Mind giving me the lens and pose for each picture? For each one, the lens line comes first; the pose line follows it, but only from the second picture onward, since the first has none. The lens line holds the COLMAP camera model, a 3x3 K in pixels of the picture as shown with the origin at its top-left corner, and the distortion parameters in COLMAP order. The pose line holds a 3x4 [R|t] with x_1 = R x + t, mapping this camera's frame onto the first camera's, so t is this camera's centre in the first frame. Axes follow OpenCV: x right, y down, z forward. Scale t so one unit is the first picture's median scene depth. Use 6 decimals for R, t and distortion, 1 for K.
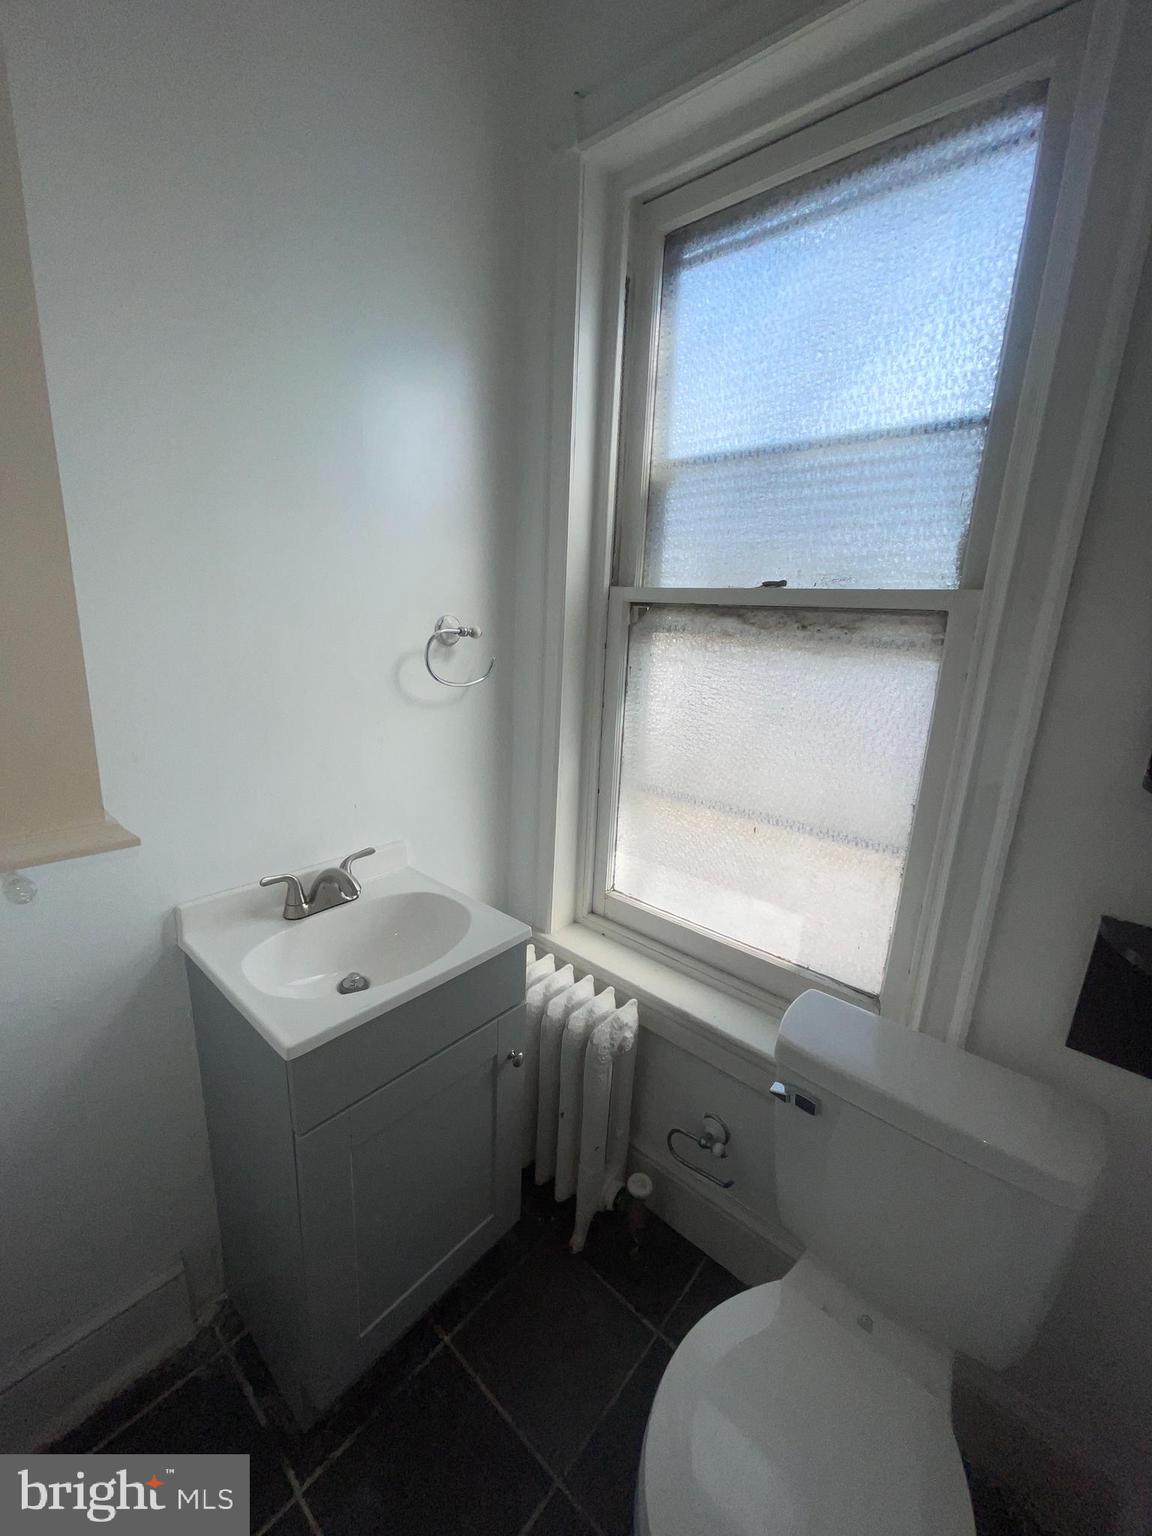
lens RADIAL K [[616.9, 0, 574.3], [0, 616.9, 767.1], [0, 0, 1]] dist [-0.004503, 0.001101]
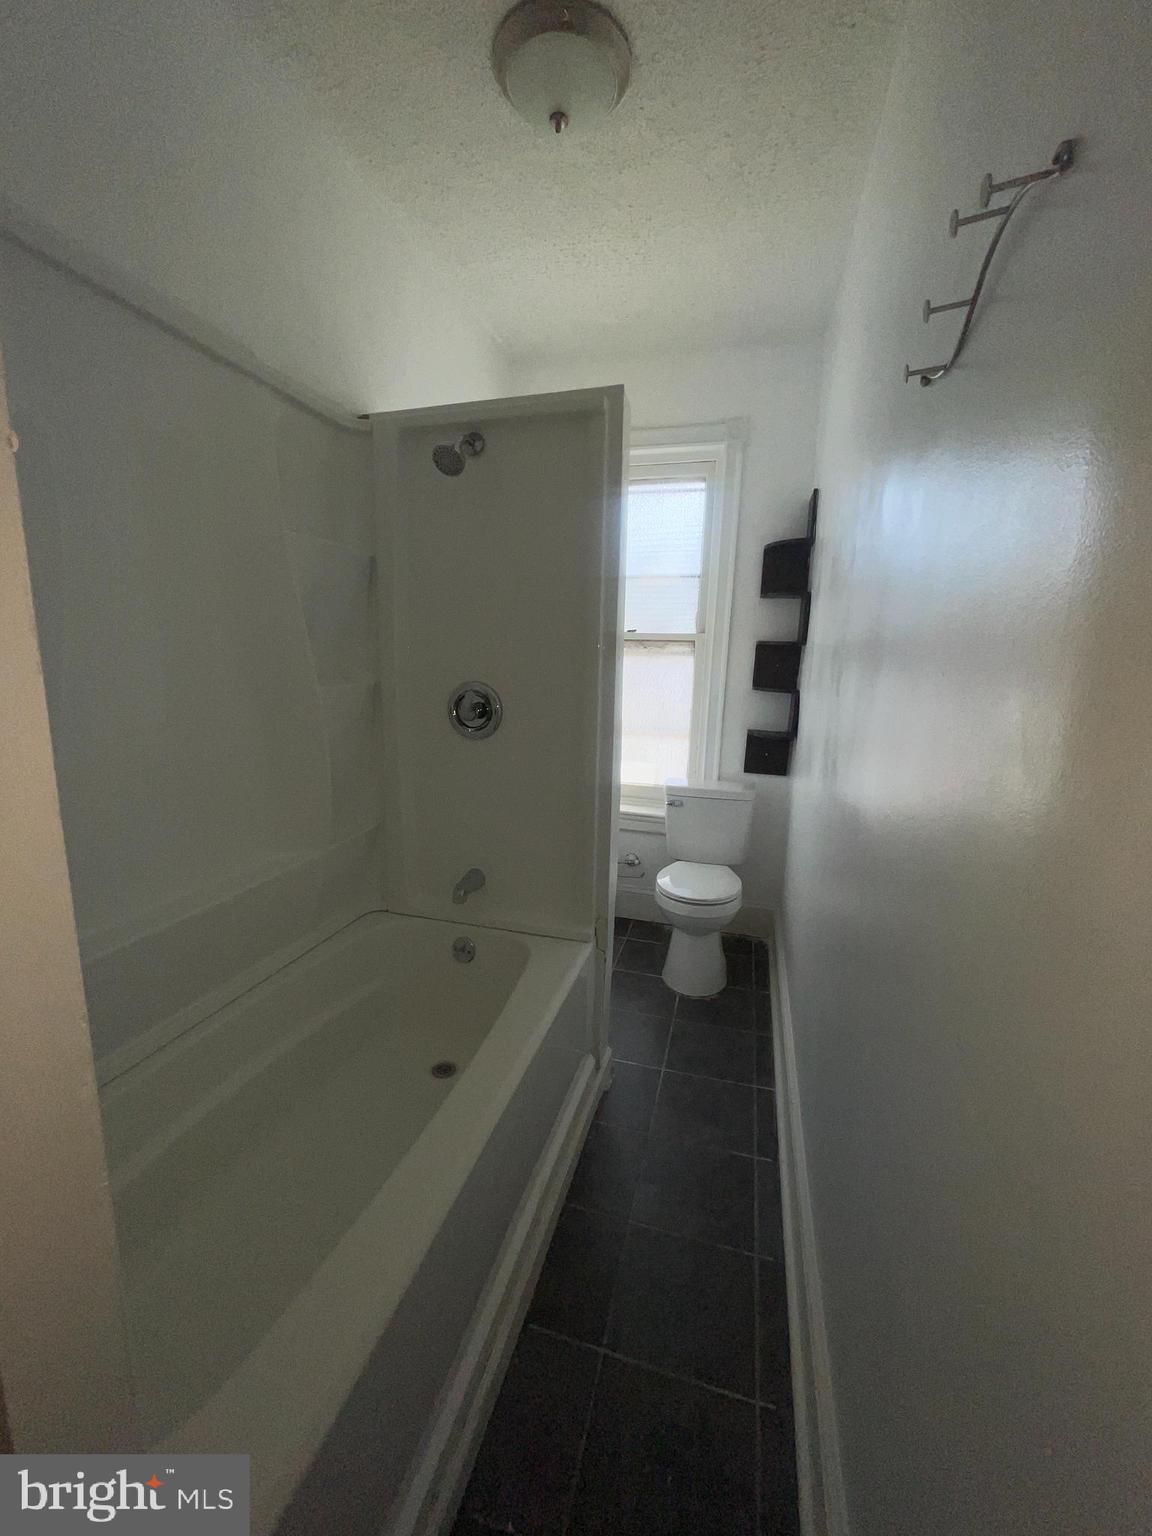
lens RADIAL K [[616.9, 0, 574.5], [0, 616.9, 768.5], [0, 0, 1]] dist [-0.004503, 0.001101]
pose [[0.901231, -0.096114, 0.422546, -1.170124], [0.108744, 0.994053, -0.005825, 0.292641], [-0.419473, 0.051199, 0.906323, -1.334845]]
